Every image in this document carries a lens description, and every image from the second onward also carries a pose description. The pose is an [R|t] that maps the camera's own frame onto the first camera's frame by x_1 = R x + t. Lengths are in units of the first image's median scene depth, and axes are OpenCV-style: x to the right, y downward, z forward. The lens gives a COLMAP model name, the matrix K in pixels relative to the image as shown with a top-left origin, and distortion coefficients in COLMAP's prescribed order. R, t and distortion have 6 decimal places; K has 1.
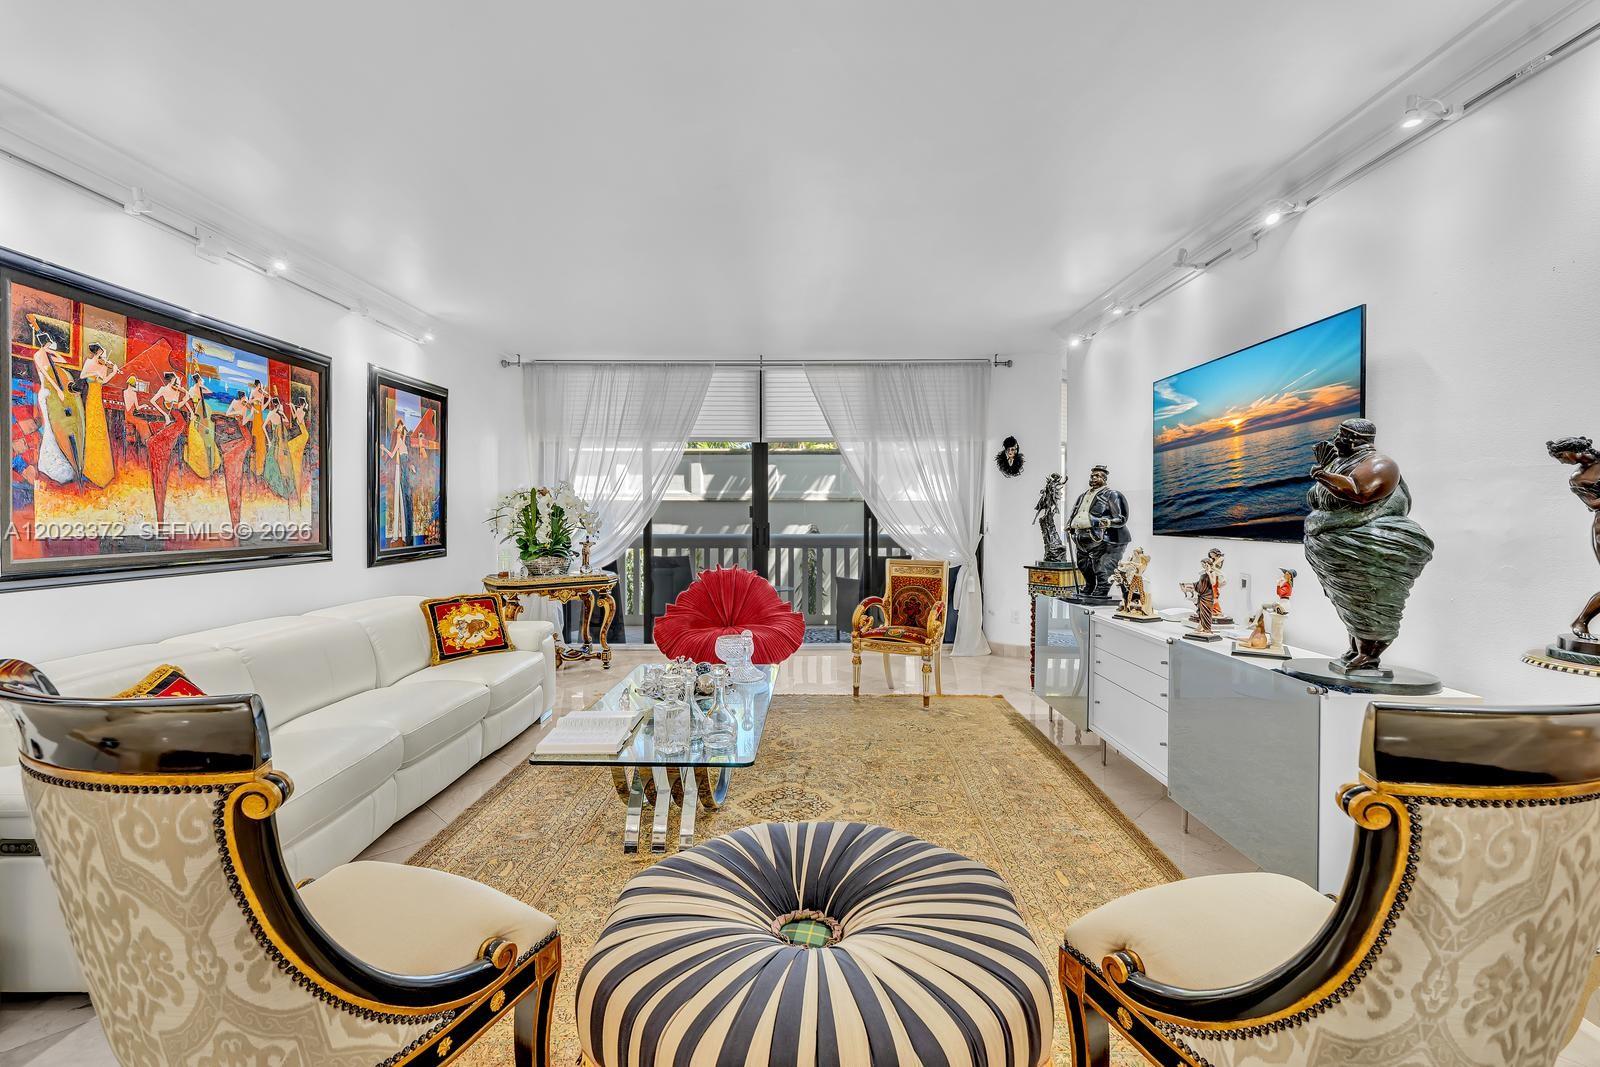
lens RADIAL K [[717.6, 0, 797.4], [0, 717.6, 521.0], [0, 0, 1]] dist [-0.004453, 0.000346]
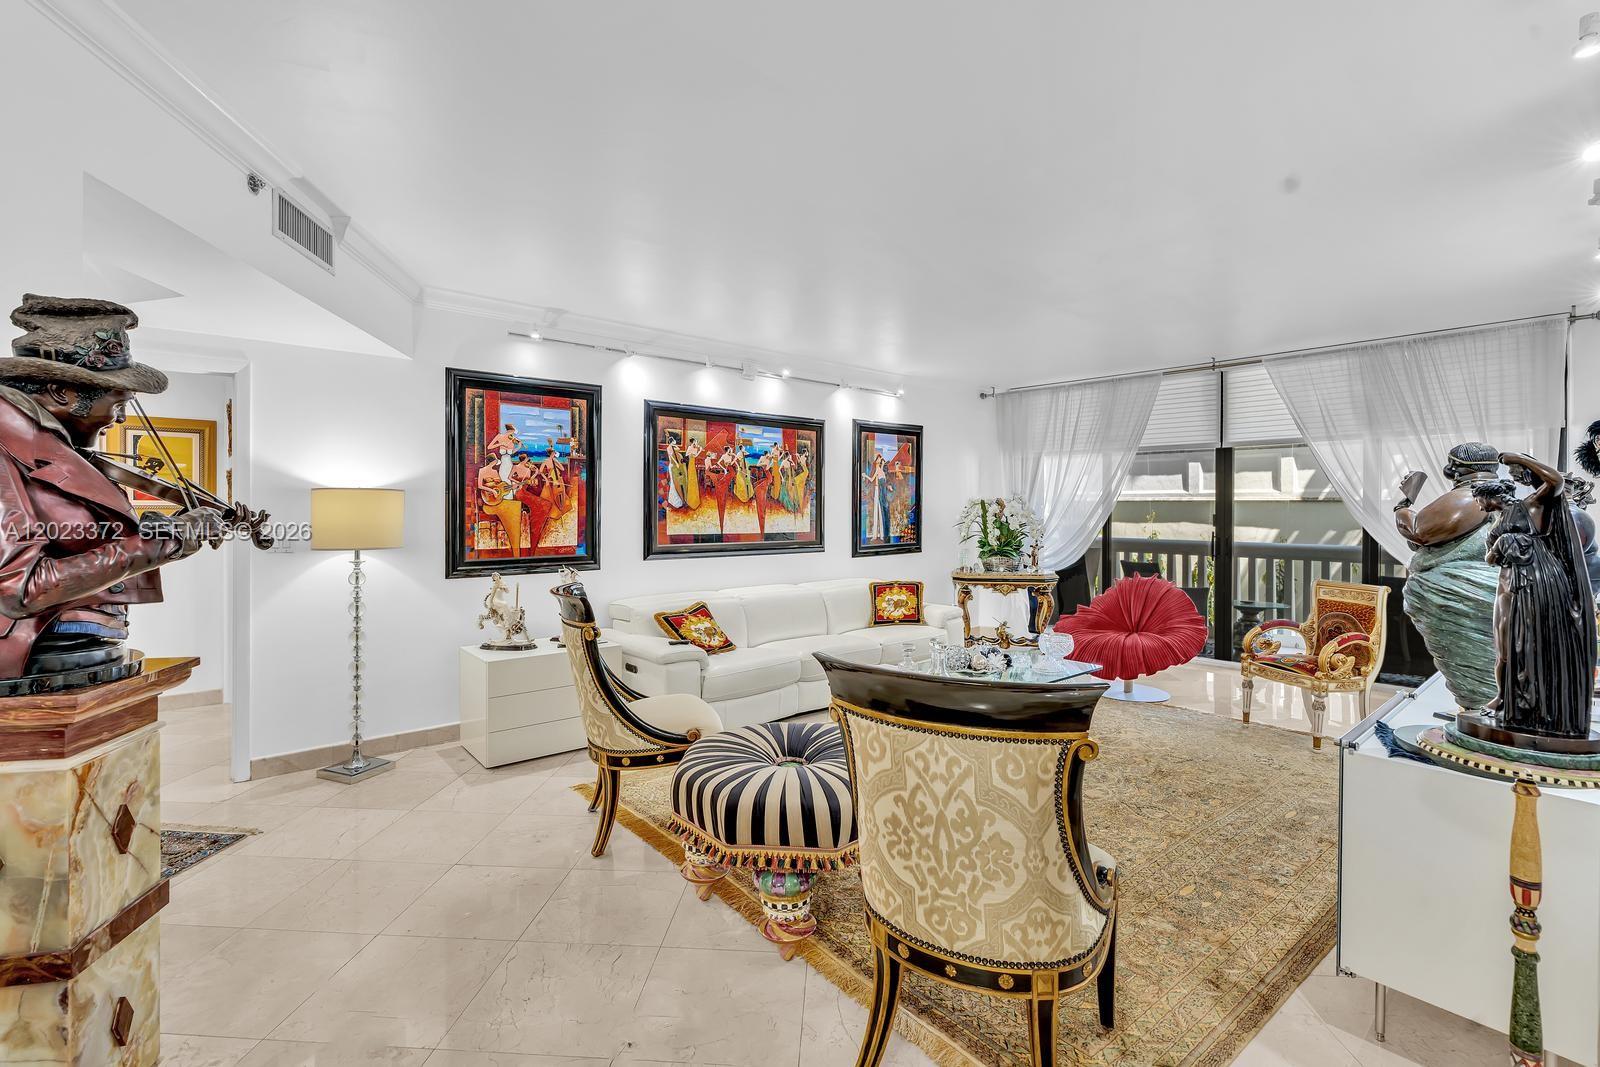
lens RADIAL K [[717.8, 0, 797.4], [0, 717.8, 534.3], [0, 0, 1]] dist [-0.002115, 0.000188]
pose [[0.664709, 0.029930, -0.746502, 0.402303], [-0.011421, 0.999488, 0.029904, -0.023919], [0.747015, -0.011352, 0.664711, -0.062952]]
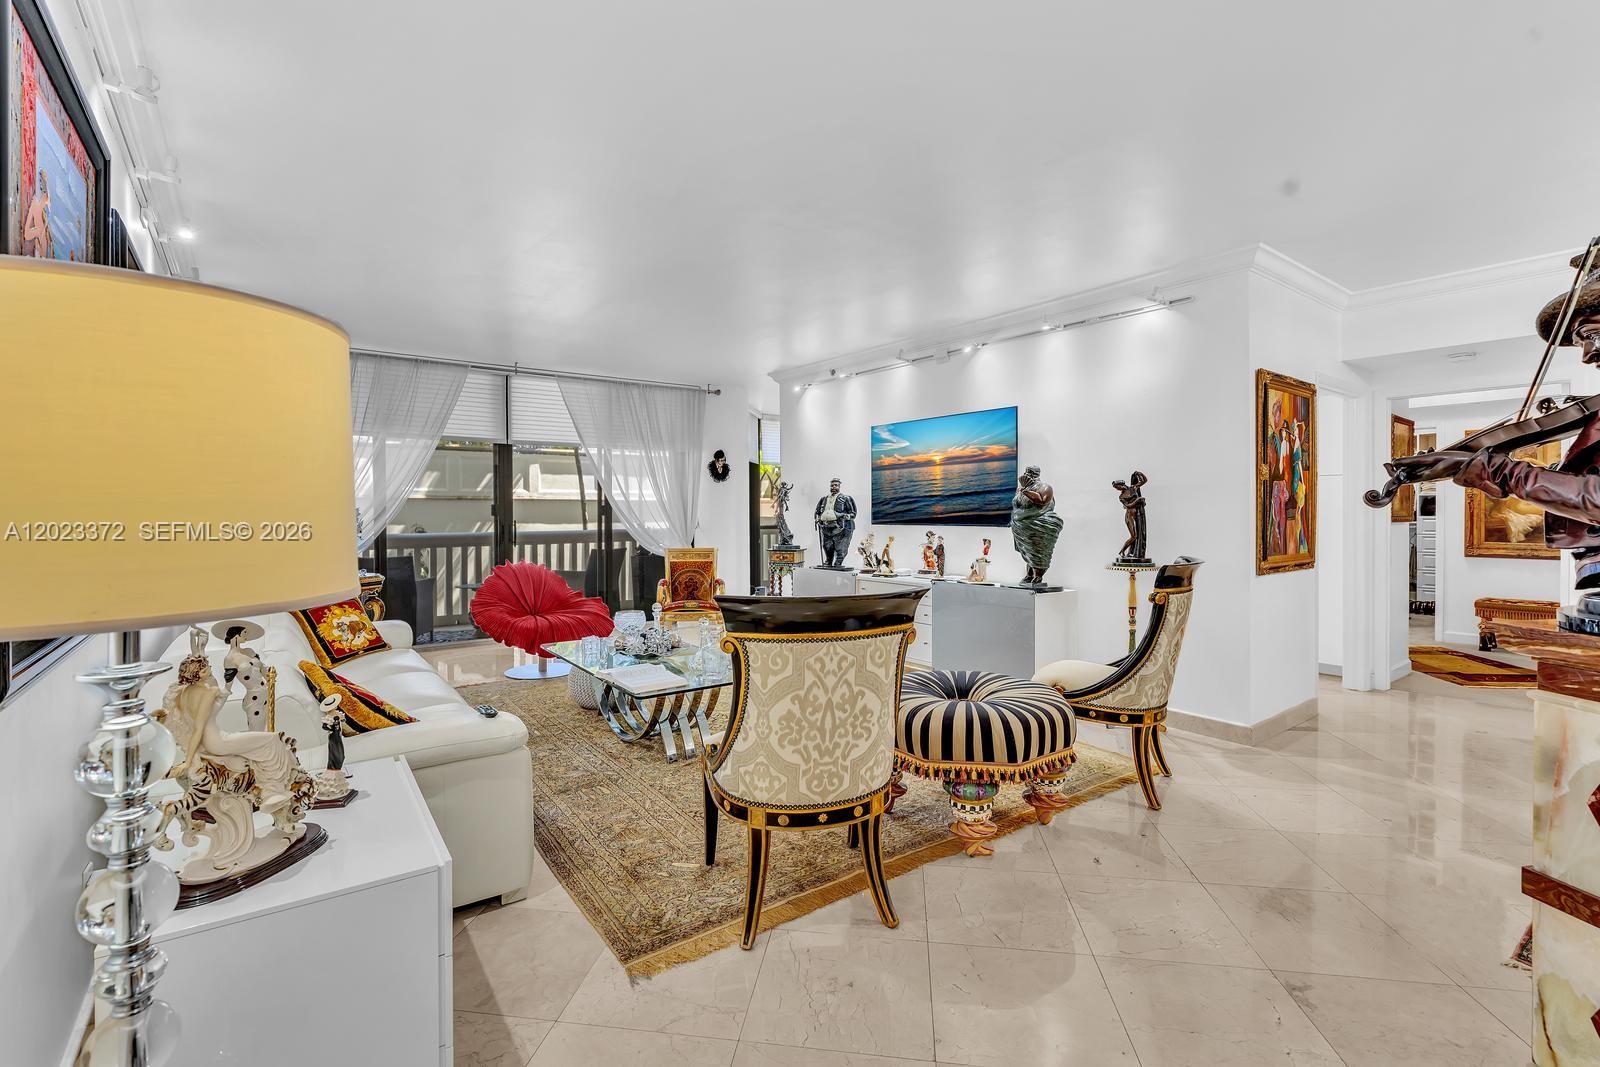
lens RADIAL K [[717.6, 0, 797.4], [0, 717.6, 521.0], [0, 0, 1]] dist [-0.004453, 0.000346]
pose [[0.795100, -0.010366, 0.606389, -0.494887], [0.008794, 0.999946, 0.005562, 0.001823], [-0.606414, 0.000910, 0.795148, -0.122522]]
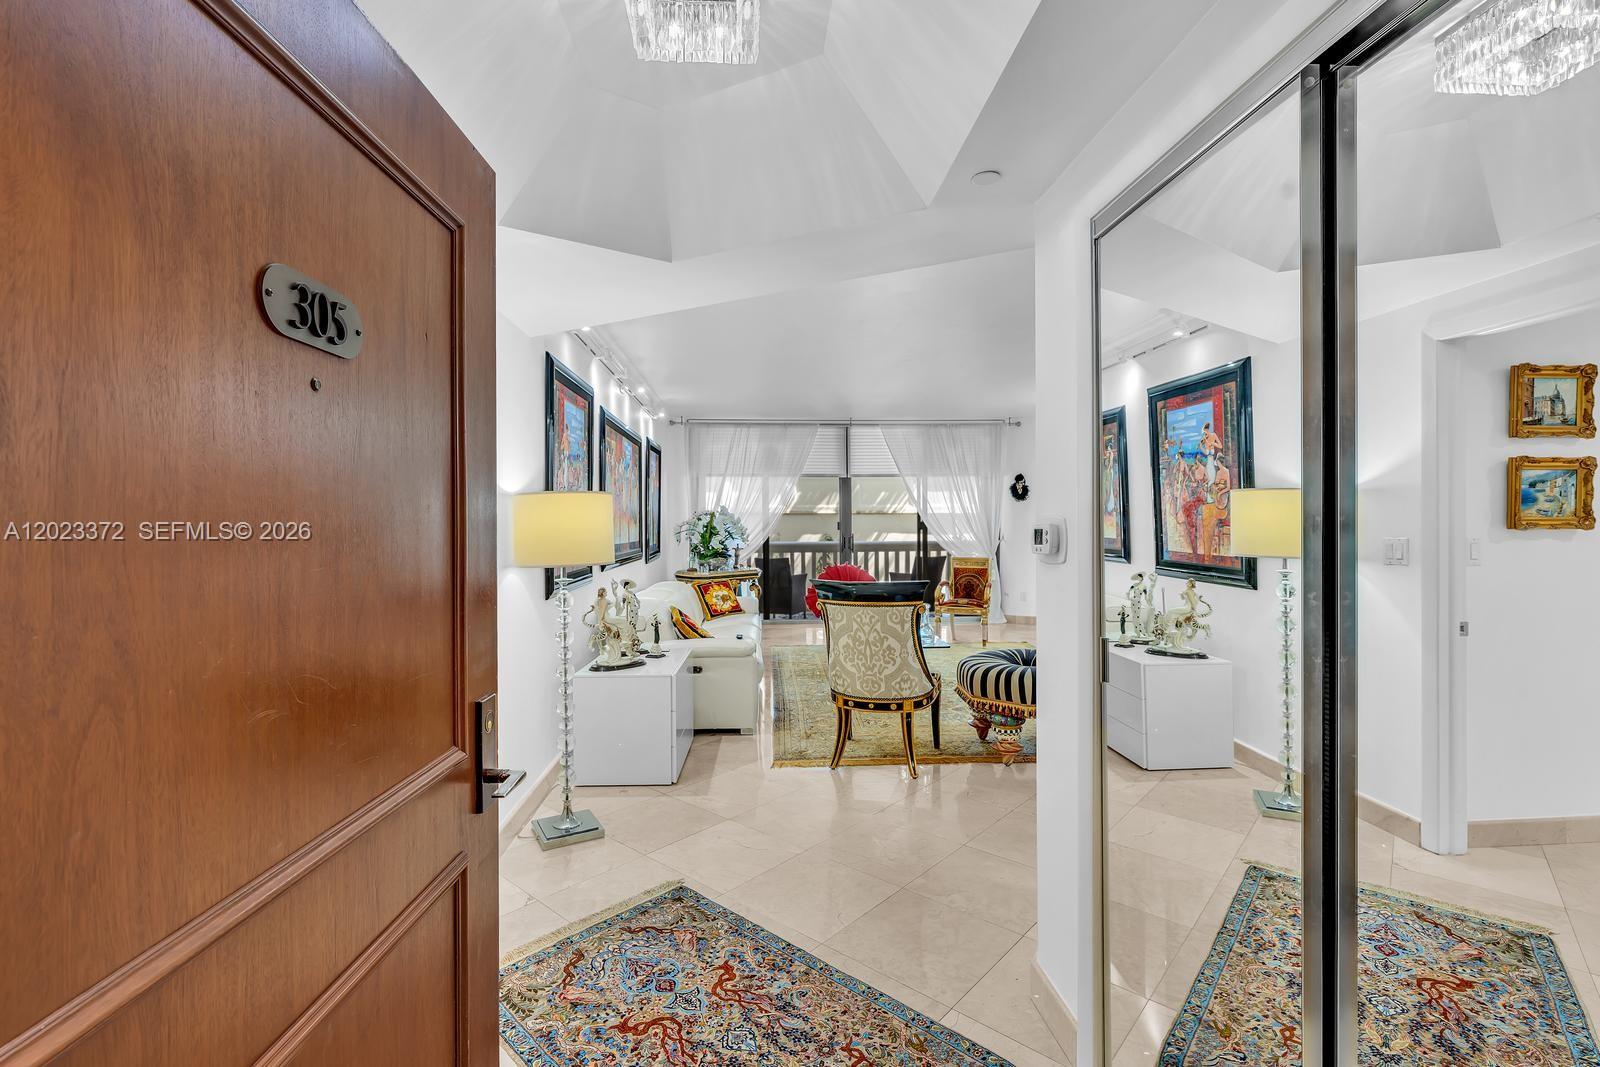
lens RADIAL K [[718.2, 0, 807.5], [0, 718.2, 533.3], [0, 0, 1]] dist [-0.000857, 0.000039]
pose [[0.996791, -0.006078, 0.079816, -0.344951], [0.005587, 0.999964, 0.006376, -0.010574], [-0.079852, -0.005909, 0.996789, -0.584806]]
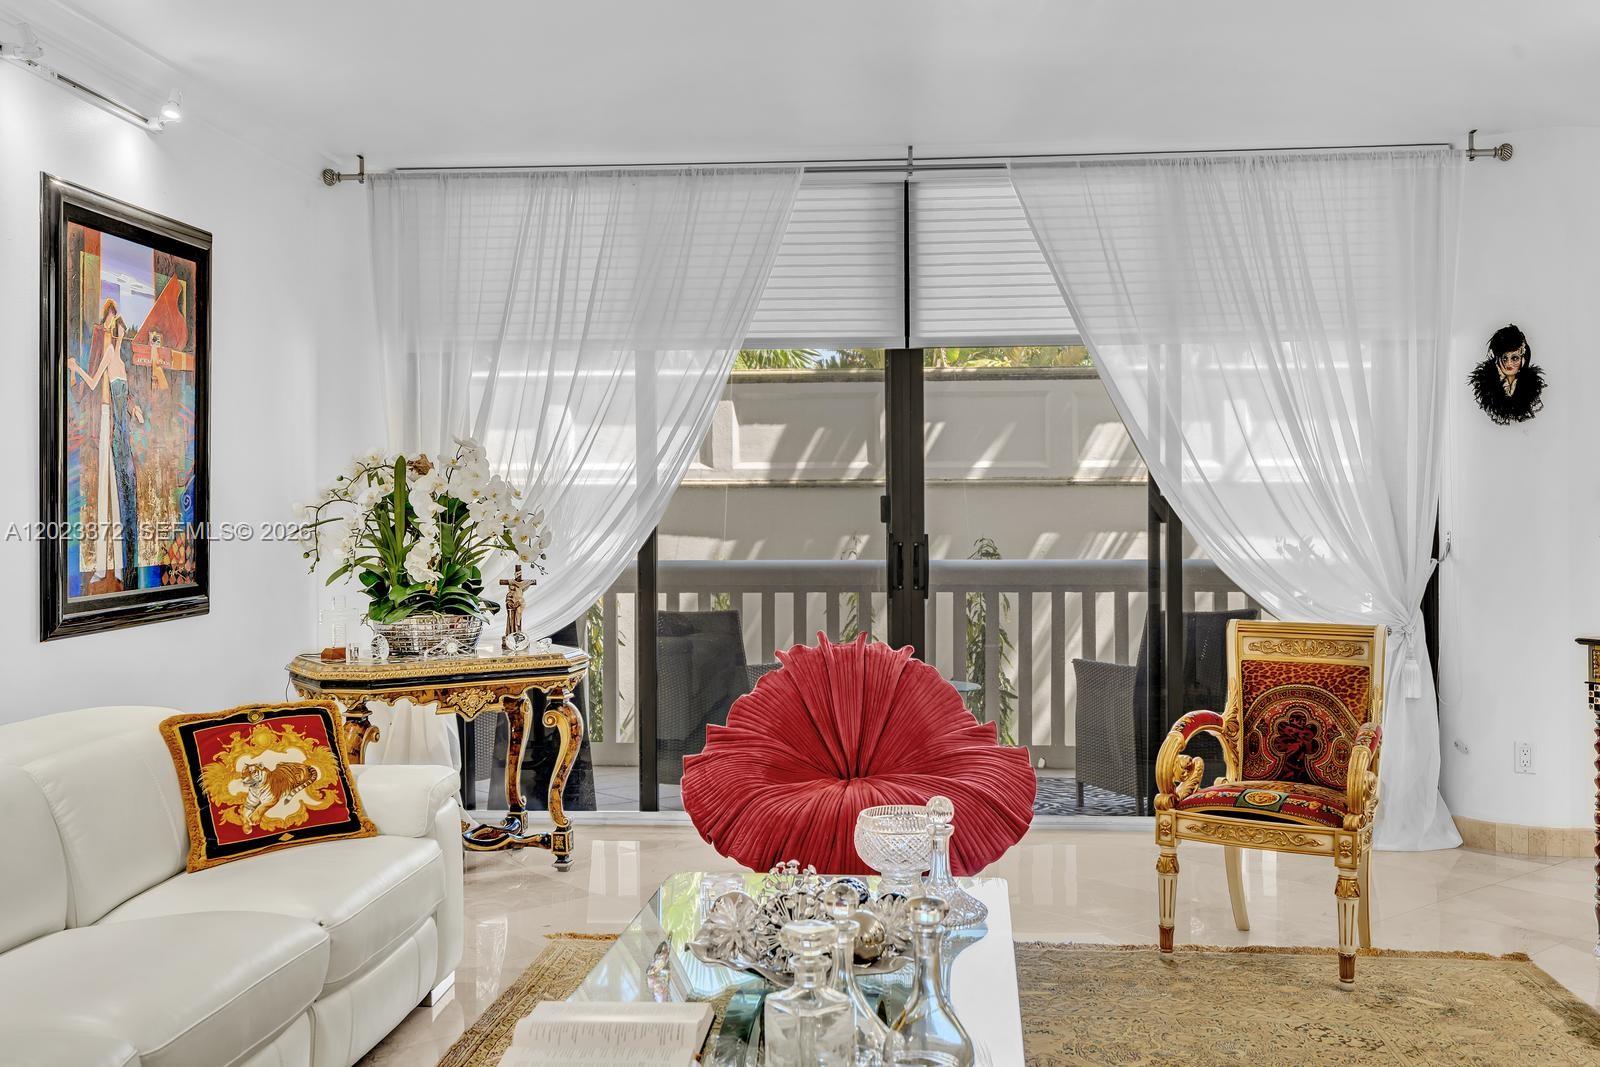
lens RADIAL K [[1563.6, 0, 797.1], [0, 1563.6, 523.9], [0, 0, 1]] dist [0.008170, 0.002147]
pose [[0.996993, -0.003823, -0.077392, -0.062965], [0.003537, 0.999986, -0.003825, -0.000518], [0.077405, 0.003540, 0.996993, 0.079231]]
